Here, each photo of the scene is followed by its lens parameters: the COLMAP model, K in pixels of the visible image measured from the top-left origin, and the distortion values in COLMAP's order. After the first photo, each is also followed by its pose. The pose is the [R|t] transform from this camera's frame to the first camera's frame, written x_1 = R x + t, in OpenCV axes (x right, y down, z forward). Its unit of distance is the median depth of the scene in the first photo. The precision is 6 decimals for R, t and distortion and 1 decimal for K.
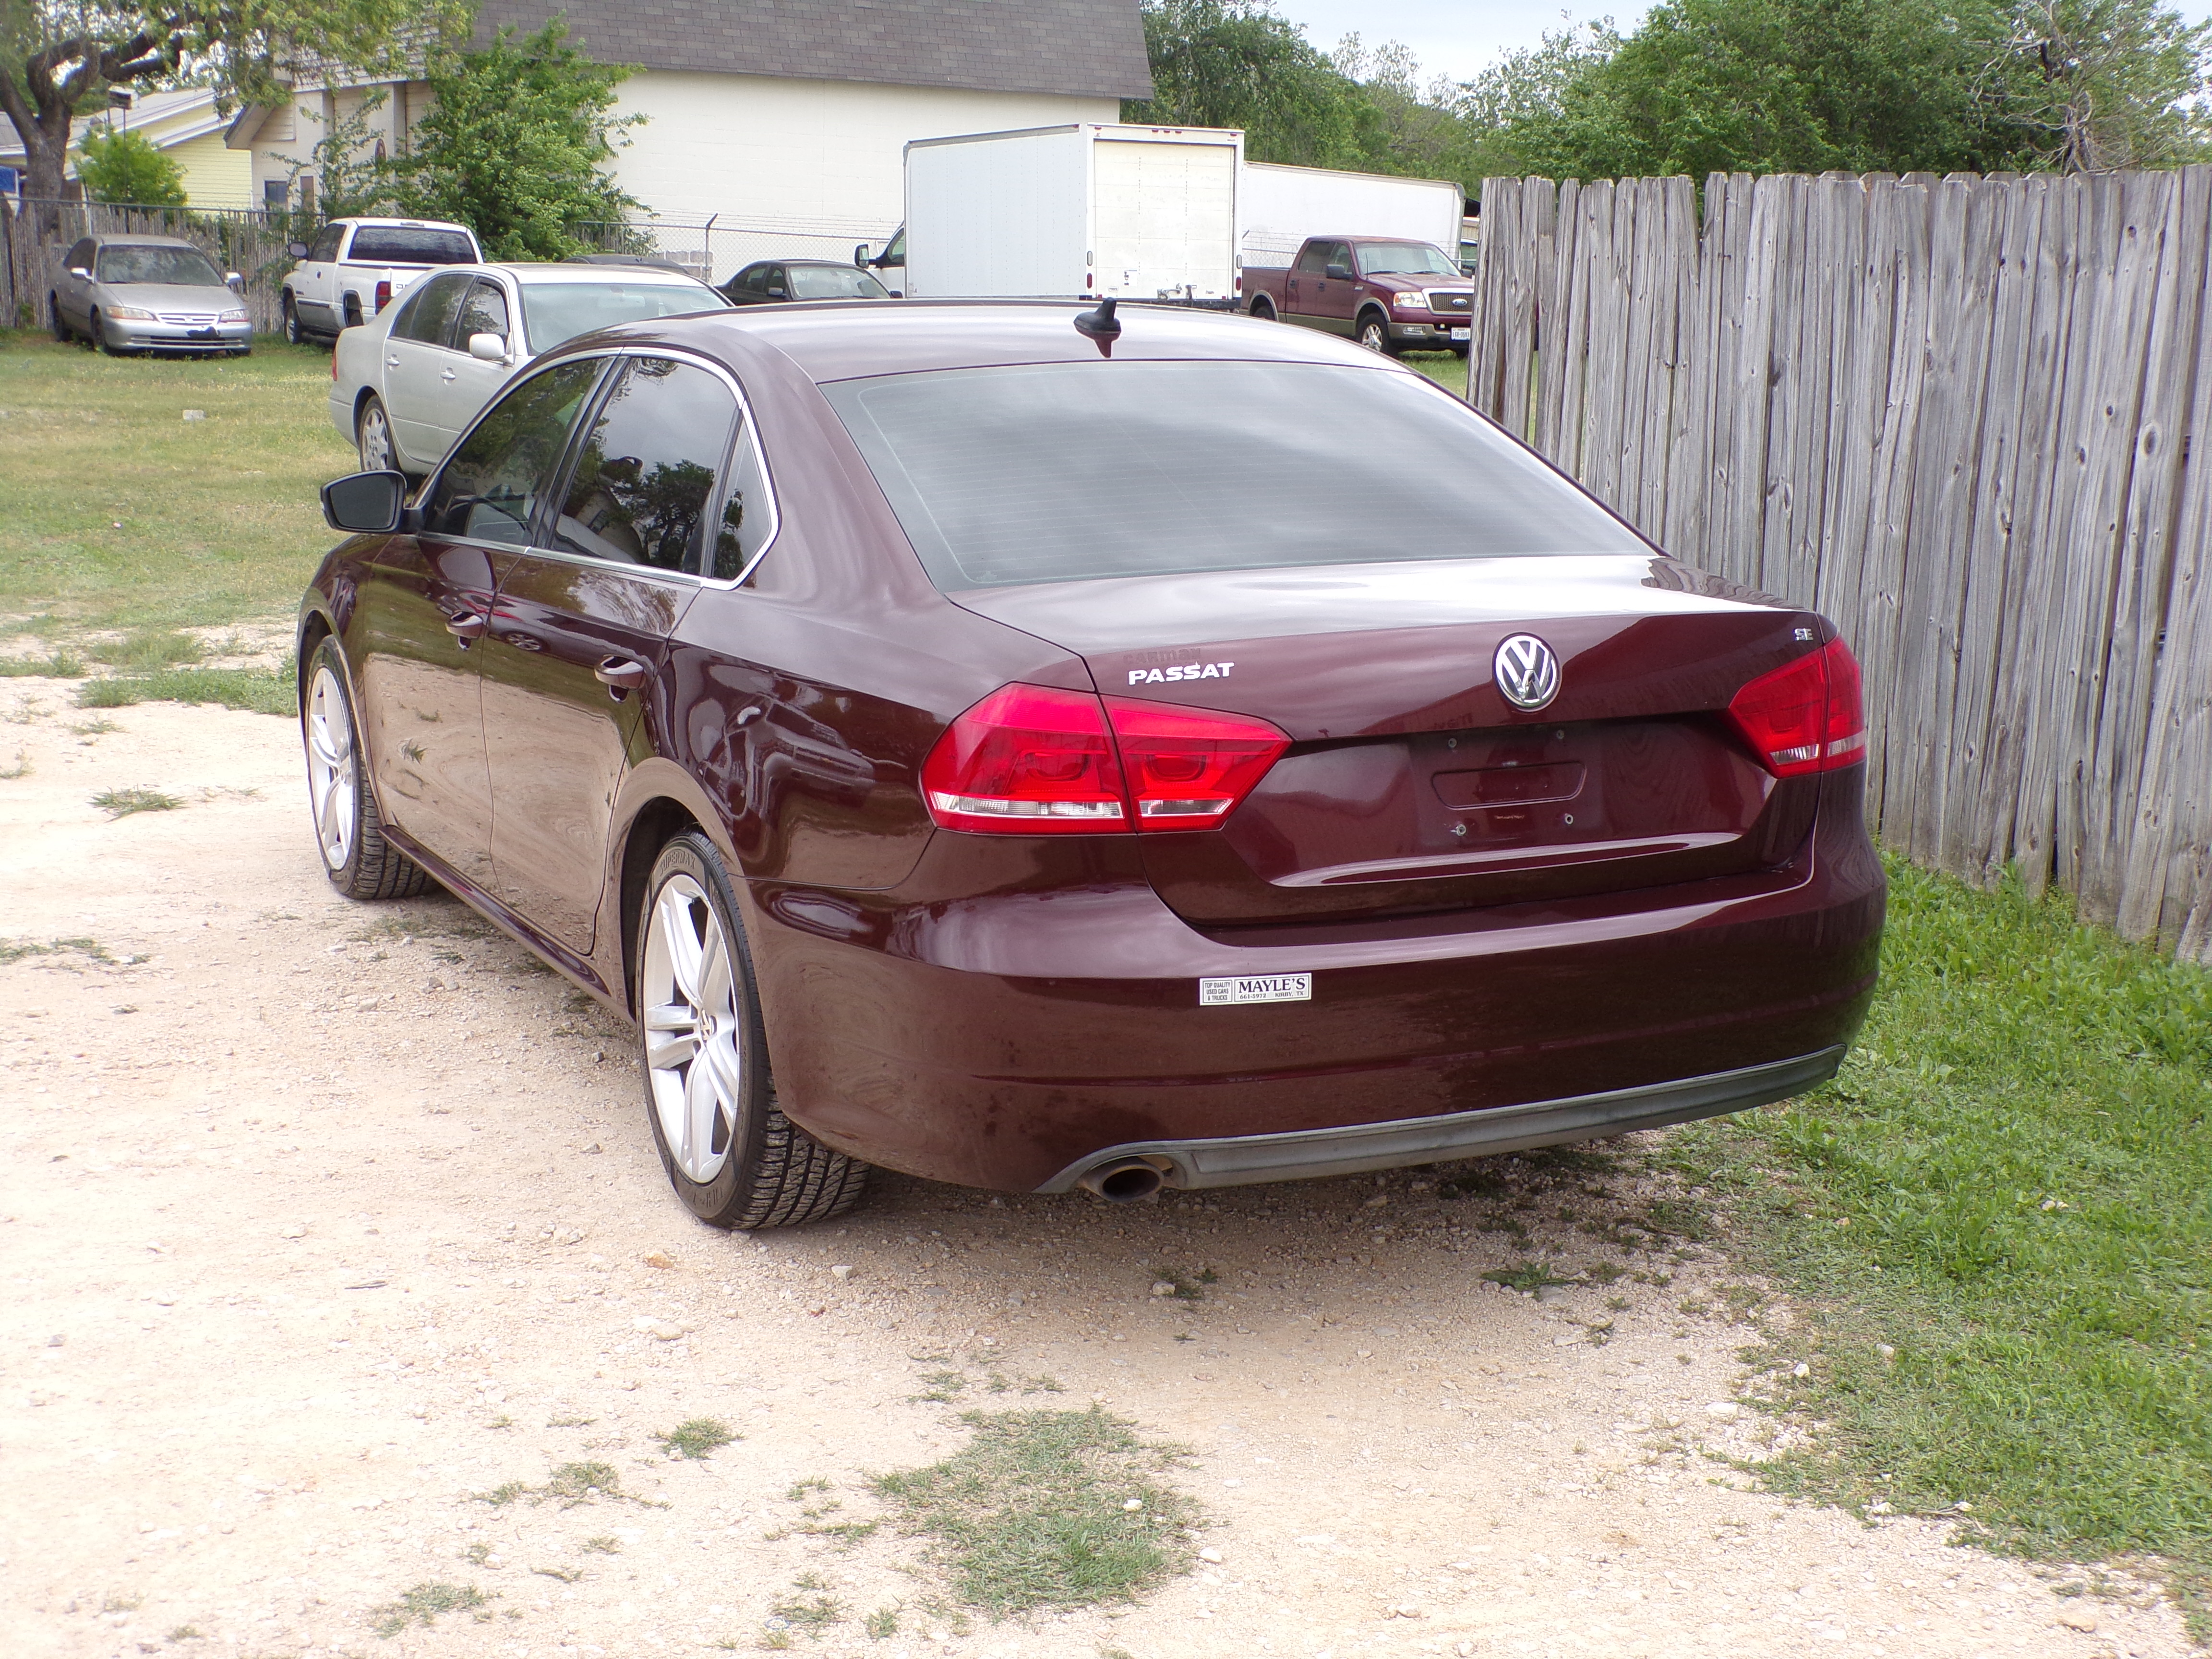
lens RADIAL K [[2876.0, 0, 1103.4], [0, 2876.0, 951.6], [0, 0, 1]] dist [-0.046300, 0.238723]
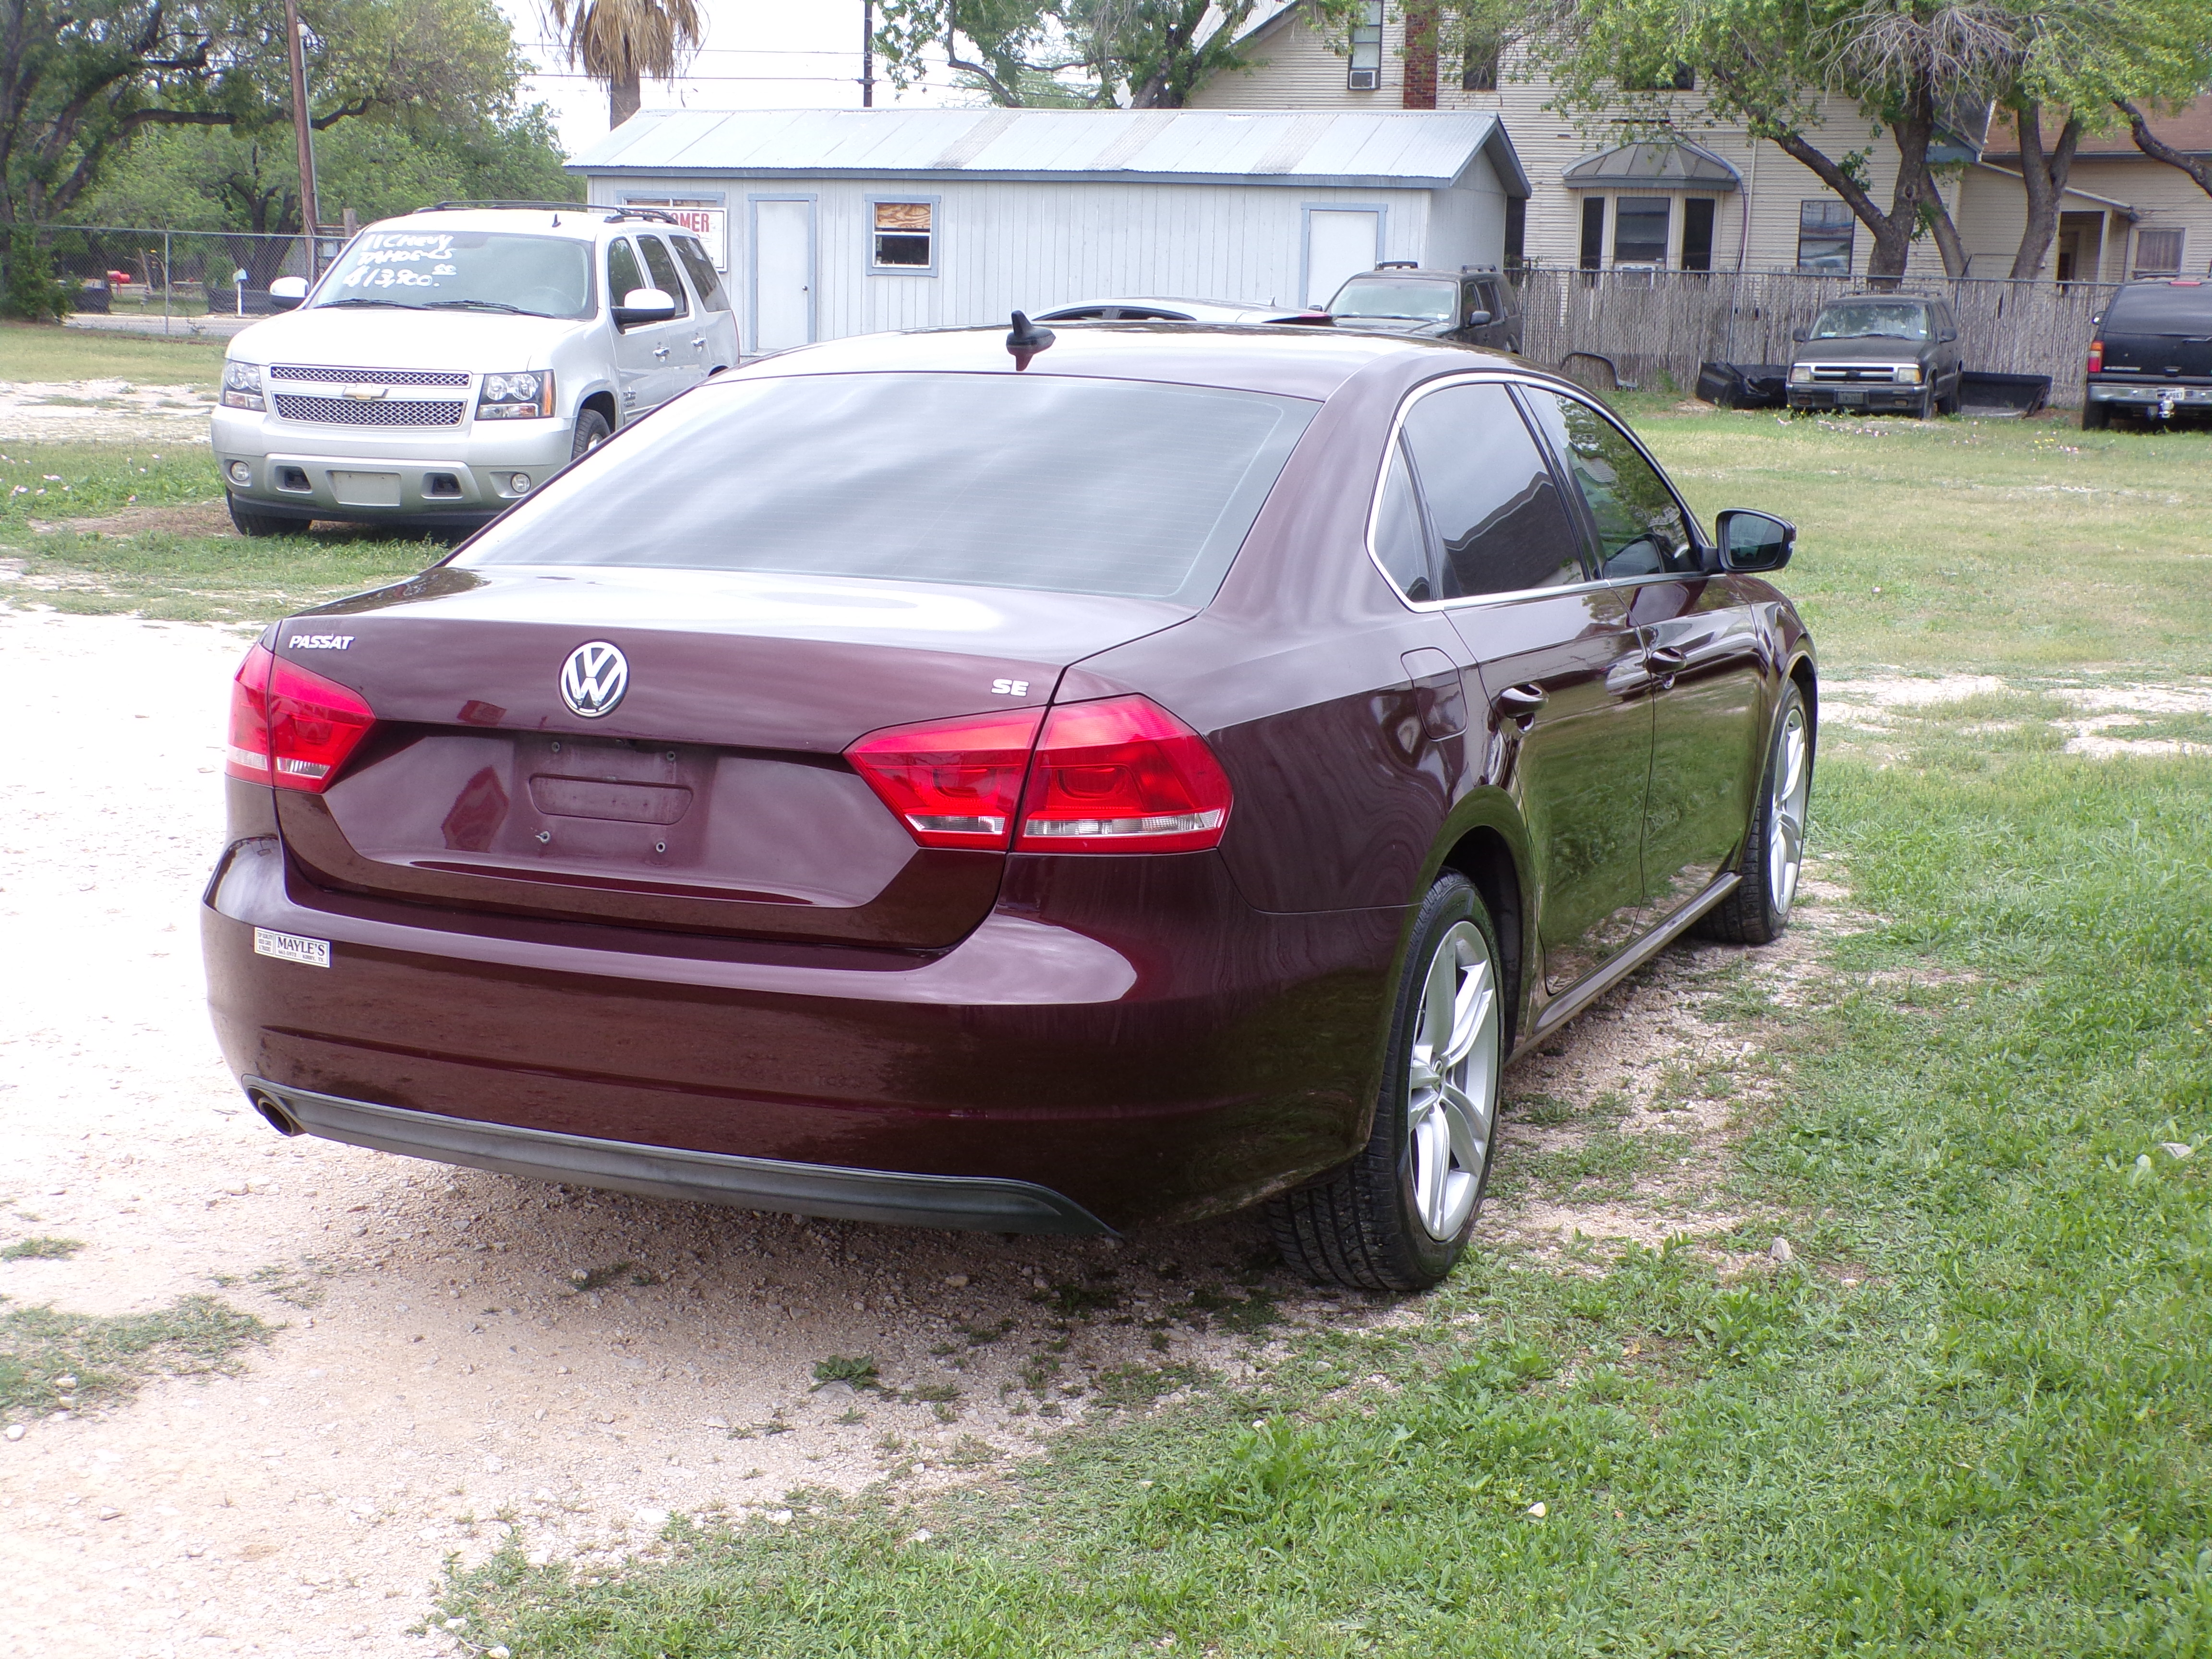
lens RADIAL K [[2876.0, 0, 1103.4], [0, 2876.0, 951.6], [0, 0, 1]] dist [-0.046300, 0.238723]
pose [[0.670110, 0.163618, -0.724004, 0.936599], [-0.187319, 0.981109, 0.048346, -0.084766], [0.718237, 0.103223, 0.688099, 0.466390]]
